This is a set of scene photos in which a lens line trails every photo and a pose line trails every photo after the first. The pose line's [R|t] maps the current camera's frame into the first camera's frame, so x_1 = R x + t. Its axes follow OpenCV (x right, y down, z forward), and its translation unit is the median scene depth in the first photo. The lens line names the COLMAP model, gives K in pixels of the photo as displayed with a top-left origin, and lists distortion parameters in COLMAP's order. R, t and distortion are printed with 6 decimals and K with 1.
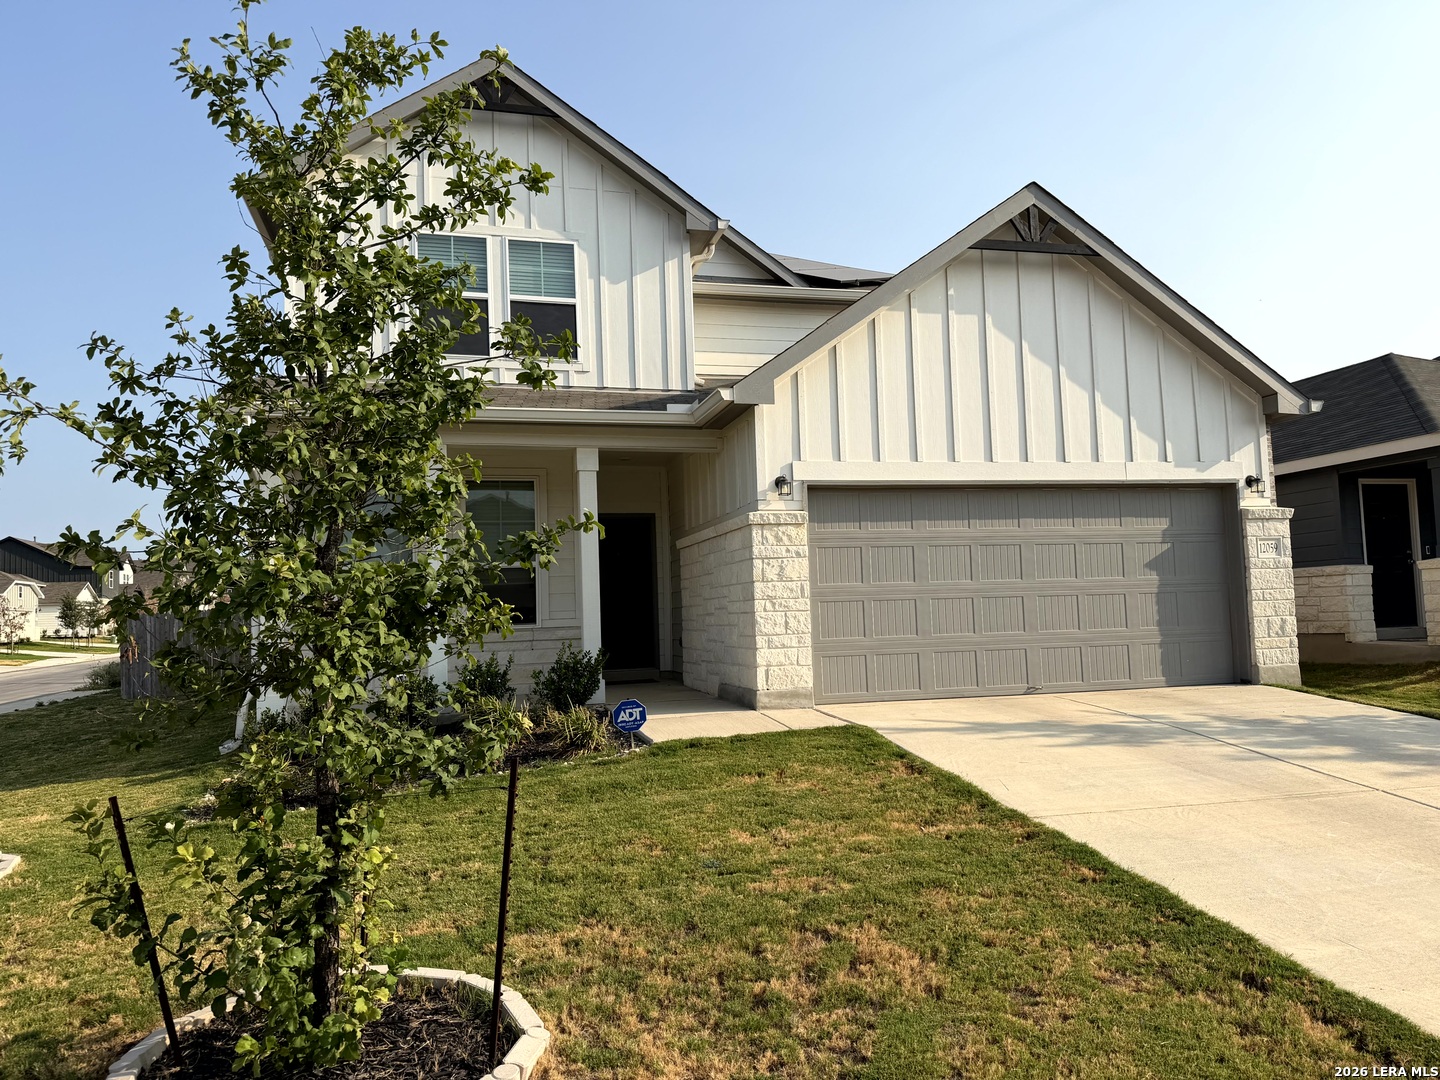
lens RADIAL K [[1062.4, 0, 721.2], [0, 1062.4, 549.0], [0, 0, 1]] dist [0.063557, -0.084058]
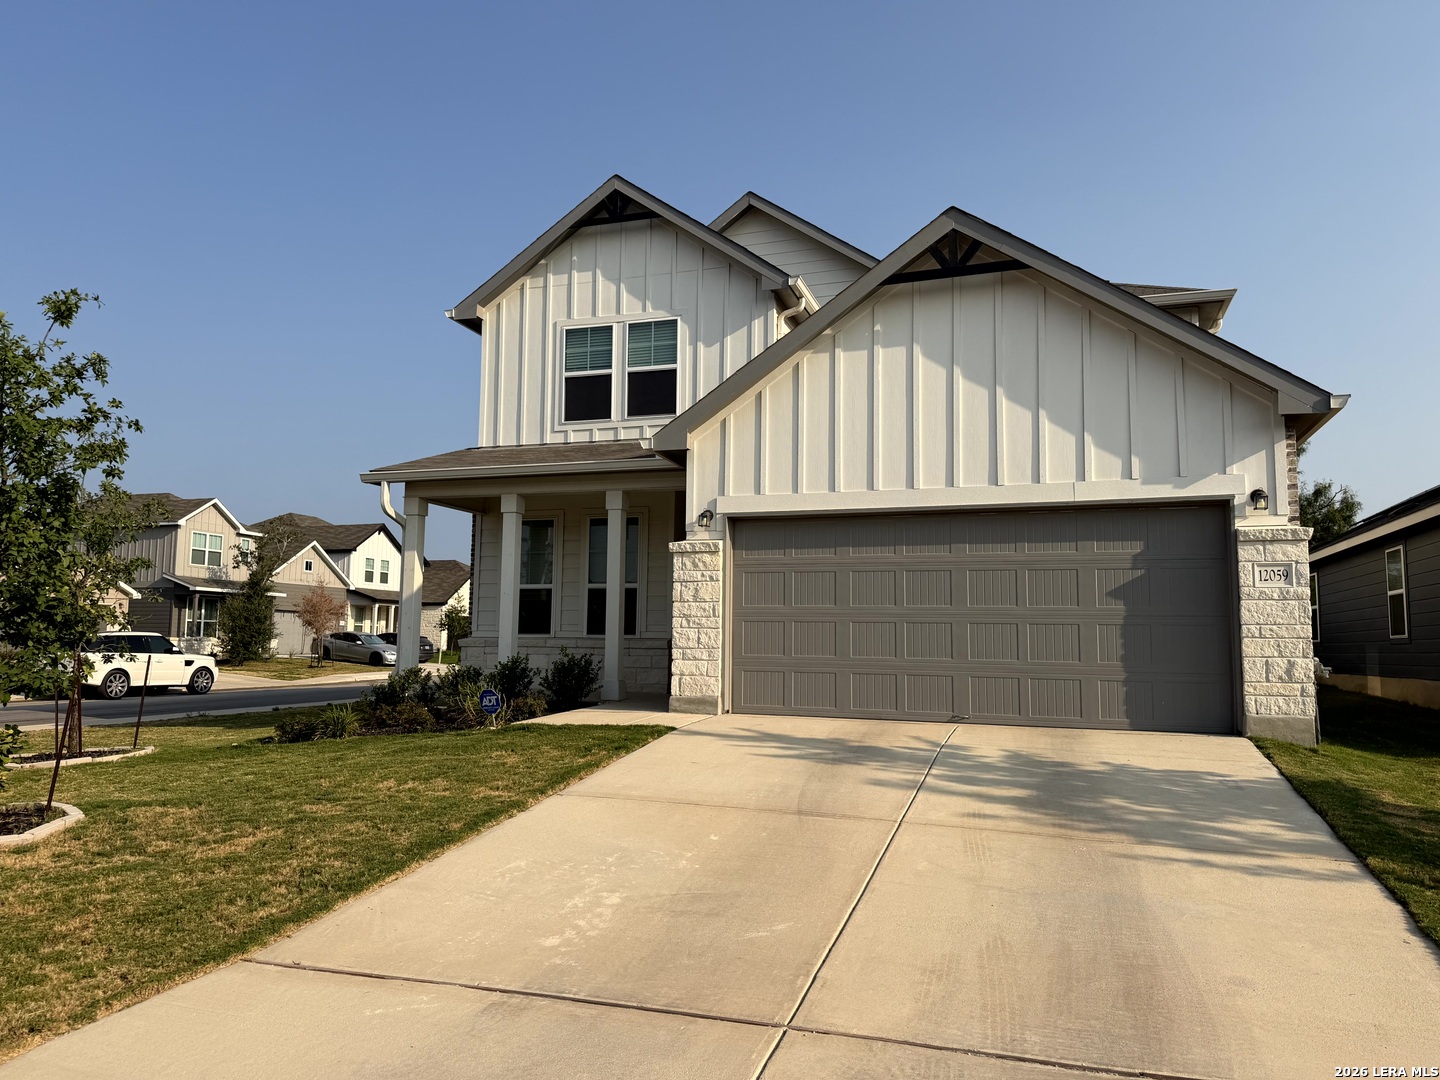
lens RADIAL K [[1011.0, 0, 717.8], [0, 1011.0, 542.4], [0, 0, 1]] dist [0.055248, -0.071764]
pose [[0.824705, -0.011431, -0.565448, 0.620850], [-0.002181, 0.999724, -0.023391, -0.007424], [0.565560, 0.020524, 0.824452, 0.099894]]
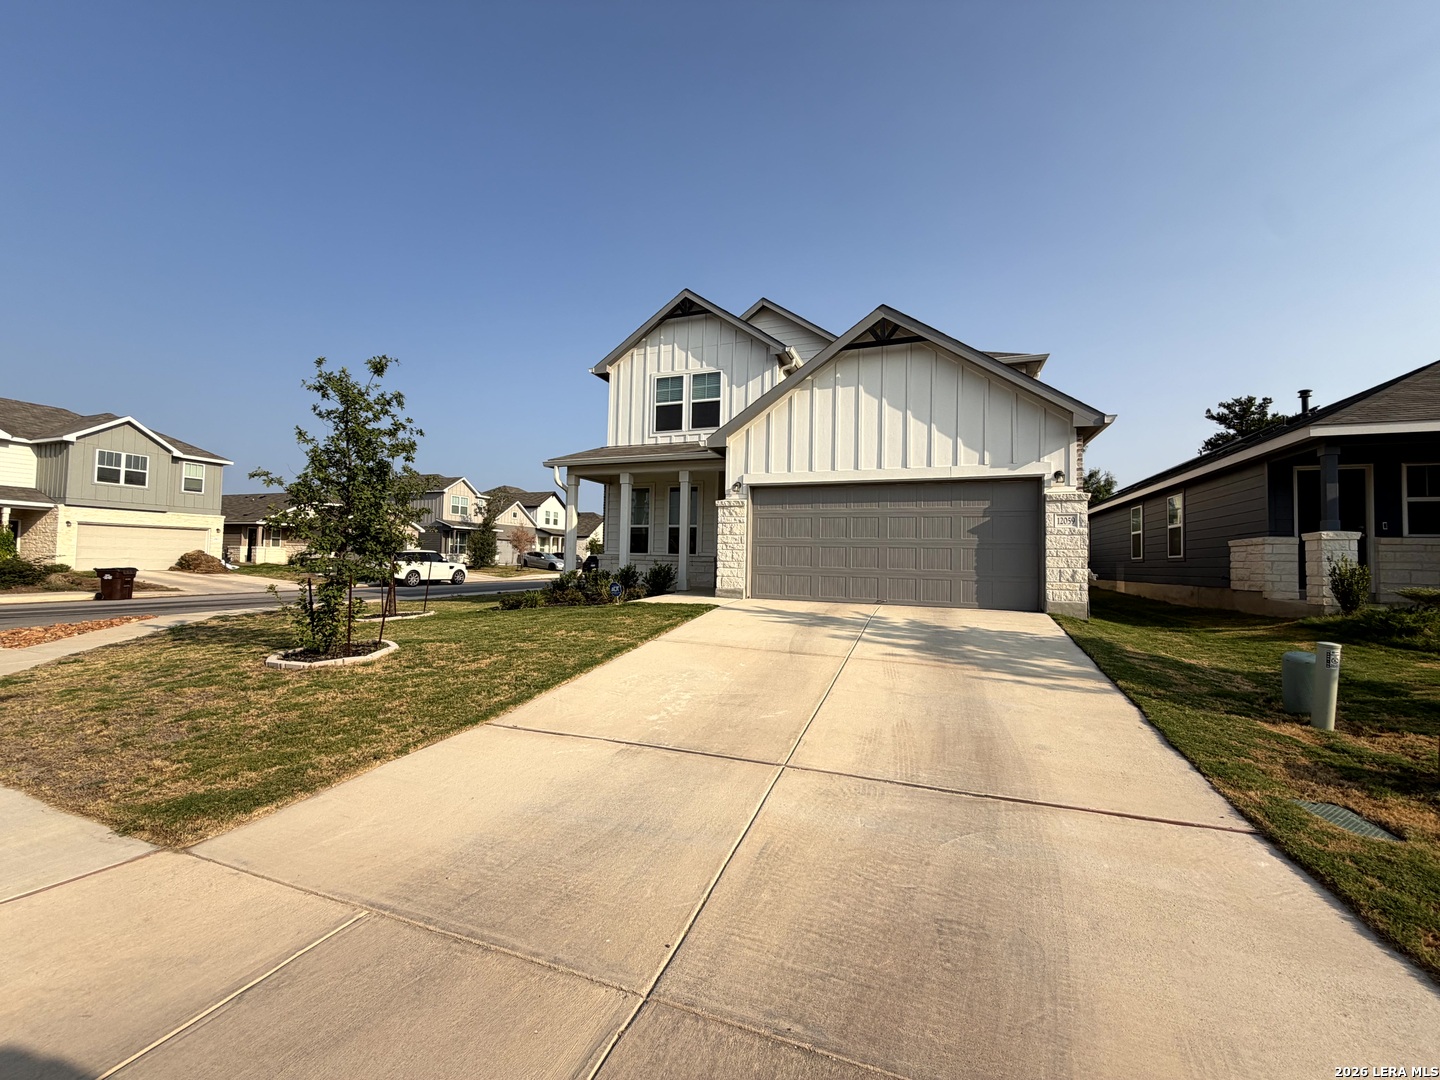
lens RADIAL K [[574.6, 0, 716.7], [0, 574.6, 539.9], [0, 0, 1]] dist [-0.000583, 0.000526]
pose [[0.799169, 0.030354, -0.600340, 0.616567], [-0.007437, 0.999147, 0.040617, -0.003637], [0.601060, -0.027995, 0.798713, 0.100909]]
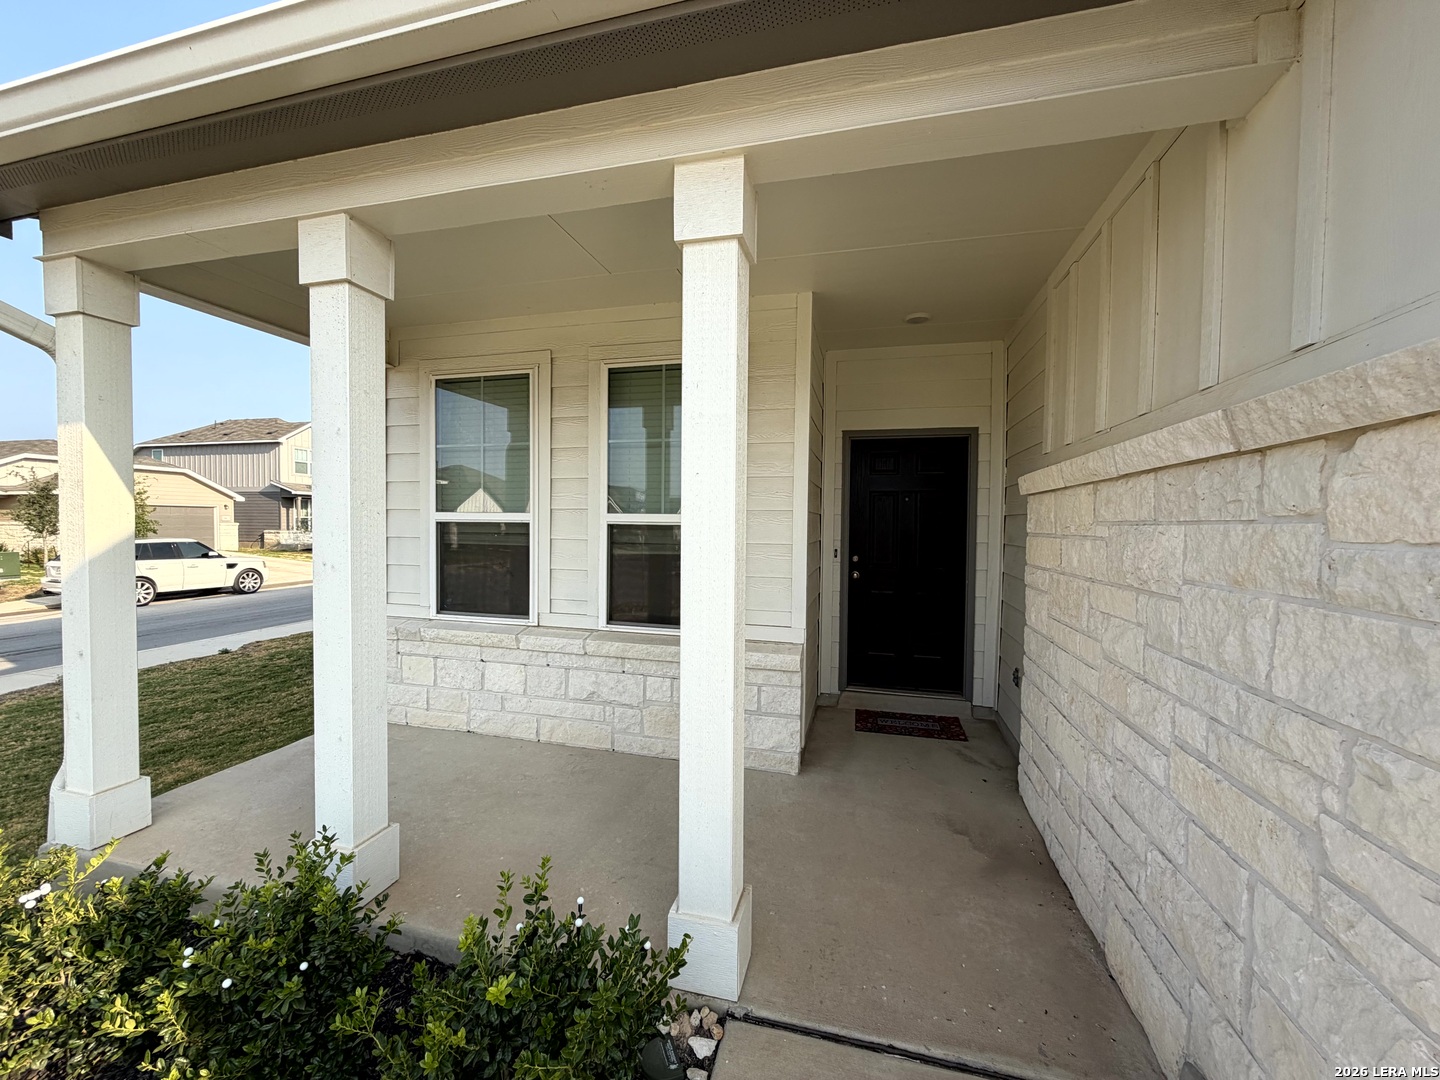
lens RADIAL K [[574.6, 0, 716.7], [0, 574.6, 539.9], [0, 0, 1]] dist [-0.000583, 0.000526]
pose [[0.858265, 0.061608, -0.509495, -0.030576], [-0.006734, 0.994035, 0.108855, -0.007731], [0.513162, -0.089996, 0.853561, 0.829560]]
